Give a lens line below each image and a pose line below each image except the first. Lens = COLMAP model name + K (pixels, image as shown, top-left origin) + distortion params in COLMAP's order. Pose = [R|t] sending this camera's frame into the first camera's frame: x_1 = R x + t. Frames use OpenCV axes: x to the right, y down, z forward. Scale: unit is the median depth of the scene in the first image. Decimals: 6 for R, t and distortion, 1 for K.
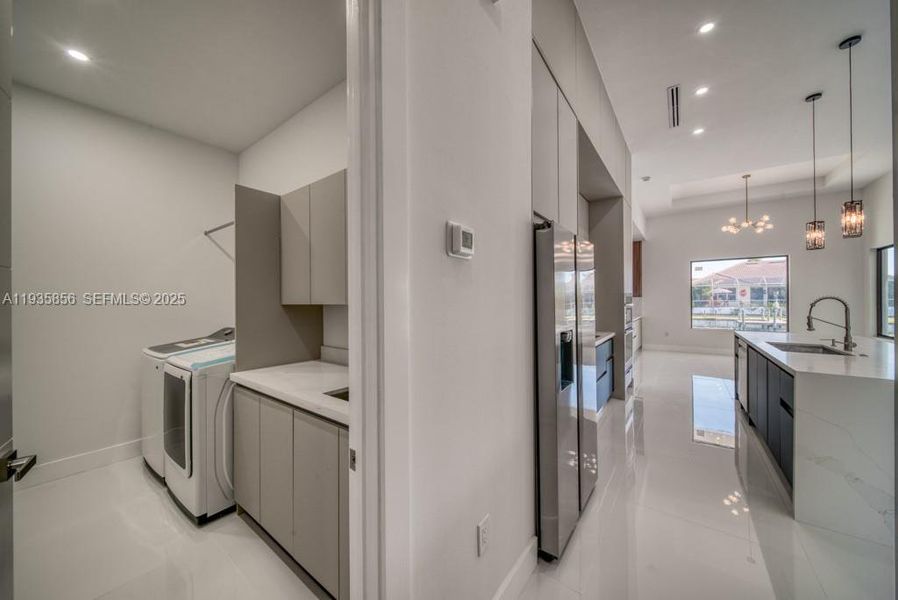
lens RADIAL K [[327.0, 0, 450.6], [0, 327.0, 304.0], [0, 0, 1]] dist [-0.006304, -0.001045]
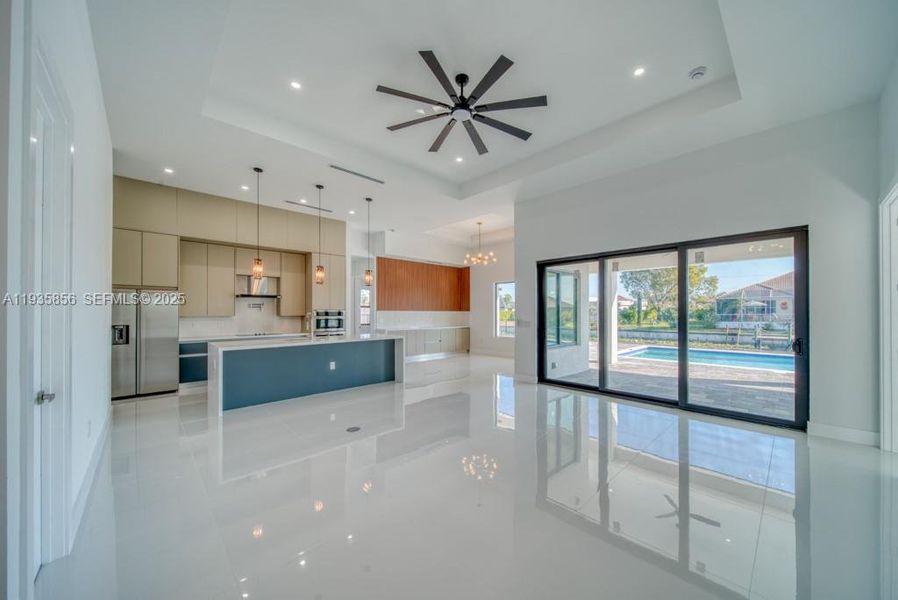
lens RADIAL K [[327.0, 0, 458.8], [0, 327.0, 313.3], [0, 0, 1]] dist [-0.006304, -0.001045]
pose [[0.984628, 0.006650, -0.174540, 1.006496], [-0.007855, 0.999950, -0.006213, -0.005993], [0.174490, 0.007489, 0.984630, -0.339160]]
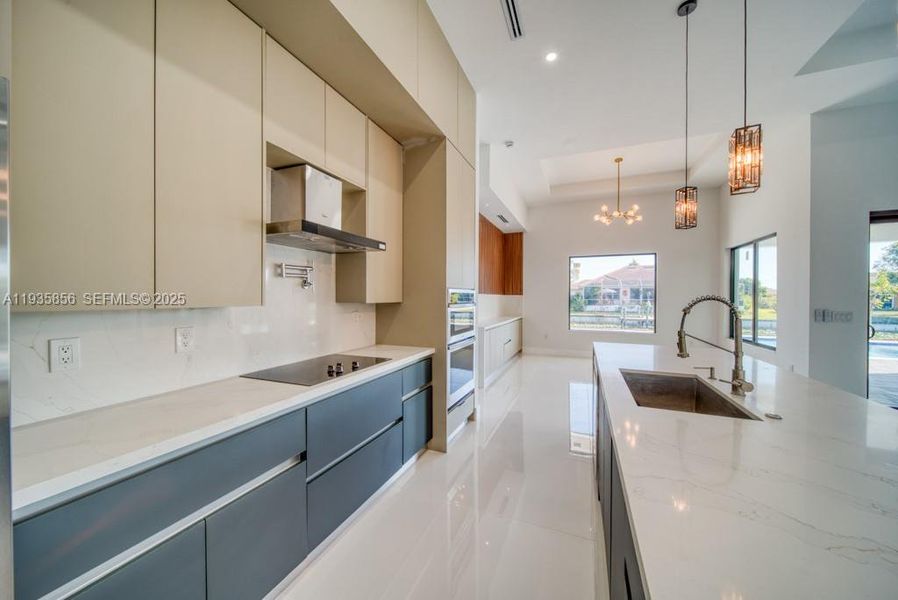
lens RADIAL K [[327.0, 0, 461.4], [0, 327.0, 303.4], [0, 0, 1]] dist [-0.006304, -0.001045]
pose [[0.965053, 0.006104, 0.261984, 0.250820], [-0.008290, 0.999939, 0.007241, -0.004798], [-0.261924, -0.009160, 0.965045, 0.235356]]
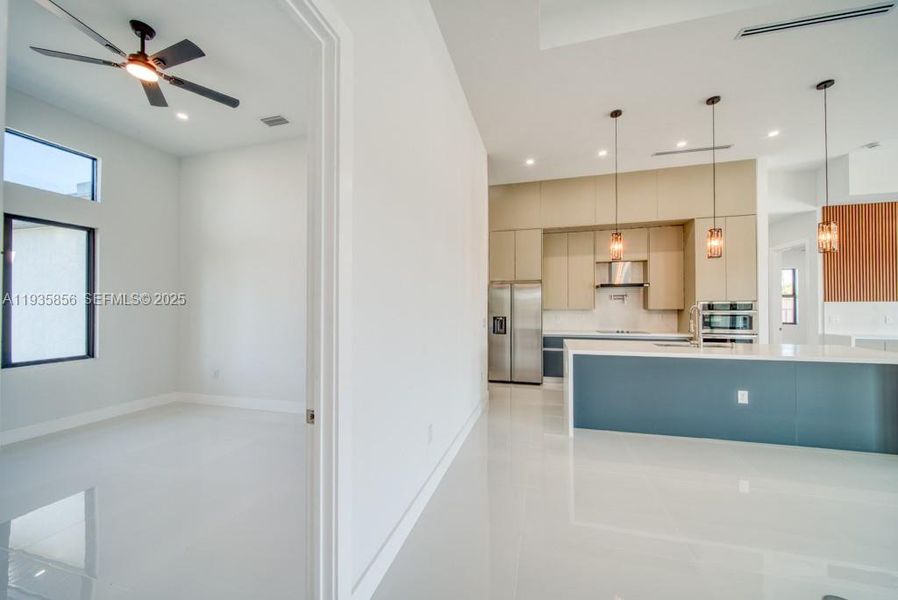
lens RADIAL K [[327.0, 0, 442.9], [0, 327.0, 303.2], [0, 0, 1]] dist [-0.006304, -0.001045]
pose [[0.326480, -0.000115, -0.945204, 0.856042], [-0.009911, 0.999945, -0.003546, -0.007682], [0.945152, 0.010526, 0.326461, -0.150721]]
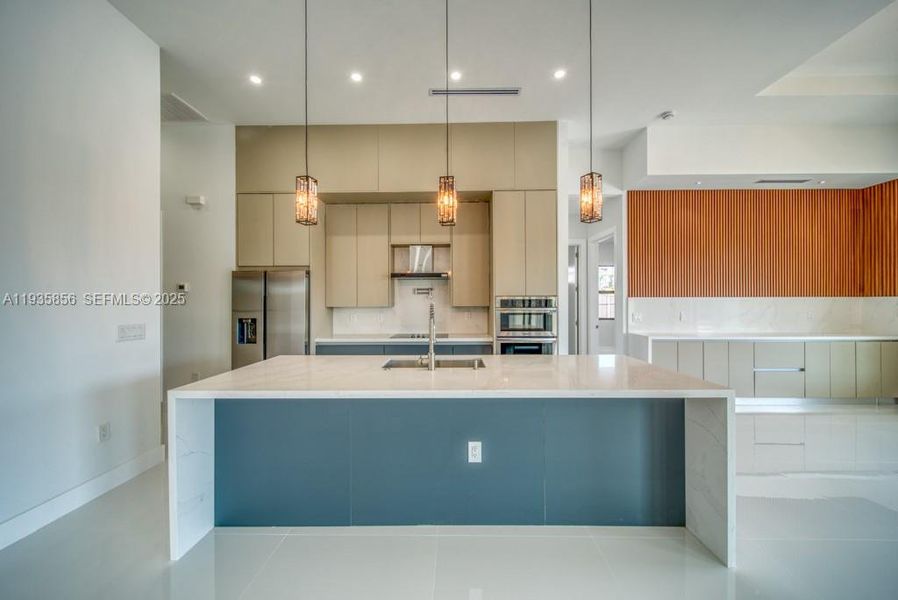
lens RADIAL K [[327.0, 0, 441.5], [0, 327.0, 302.4], [0, 0, 1]] dist [-0.006304, -0.001045]
pose [[0.570928, 0.007037, -0.820970, 0.770815], [-0.008999, 0.999957, 0.002313, -0.009700], [0.820951, 0.006067, 0.570967, 0.227734]]
